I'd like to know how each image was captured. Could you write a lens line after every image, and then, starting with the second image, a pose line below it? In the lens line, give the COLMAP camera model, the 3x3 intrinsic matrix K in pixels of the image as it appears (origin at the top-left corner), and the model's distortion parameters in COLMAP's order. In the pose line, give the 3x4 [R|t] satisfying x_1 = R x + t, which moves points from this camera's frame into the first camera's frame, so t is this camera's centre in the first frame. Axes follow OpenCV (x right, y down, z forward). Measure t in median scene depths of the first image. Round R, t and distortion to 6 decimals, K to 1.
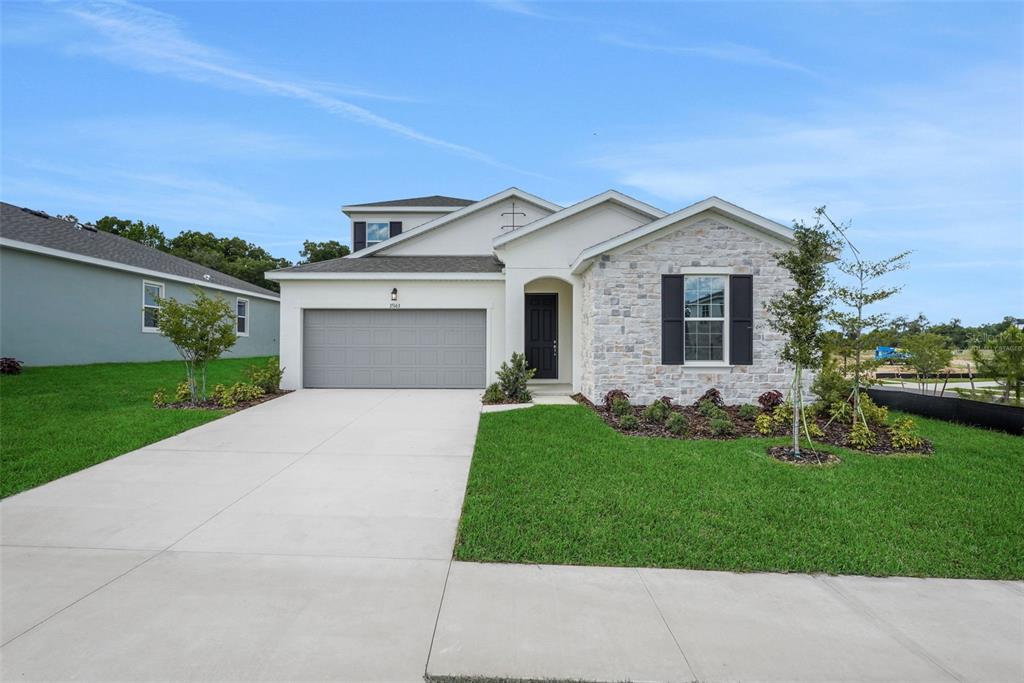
lens RADIAL K [[473.8, 0, 512.0], [0, 473.8, 341.5], [0, 0, 1]] dist [-0.000437, 0.000395]
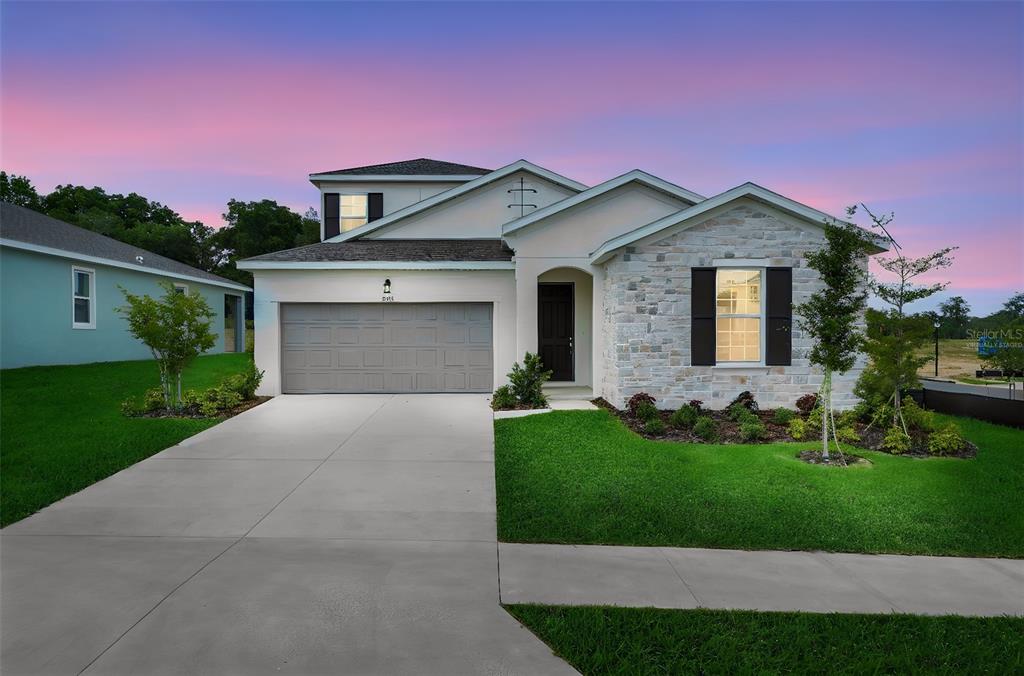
lens RADIAL K [[697.1, 0, 483.2], [0, 697.1, 345.4], [0, 0, 1]] dist [0.041910, -0.000649]
pose [[0.999936, -0.007661, -0.008337, -0.076509], [0.007925, 0.999453, 0.032121, -0.037588], [0.008086, -0.032185, 0.999449, -0.358877]]
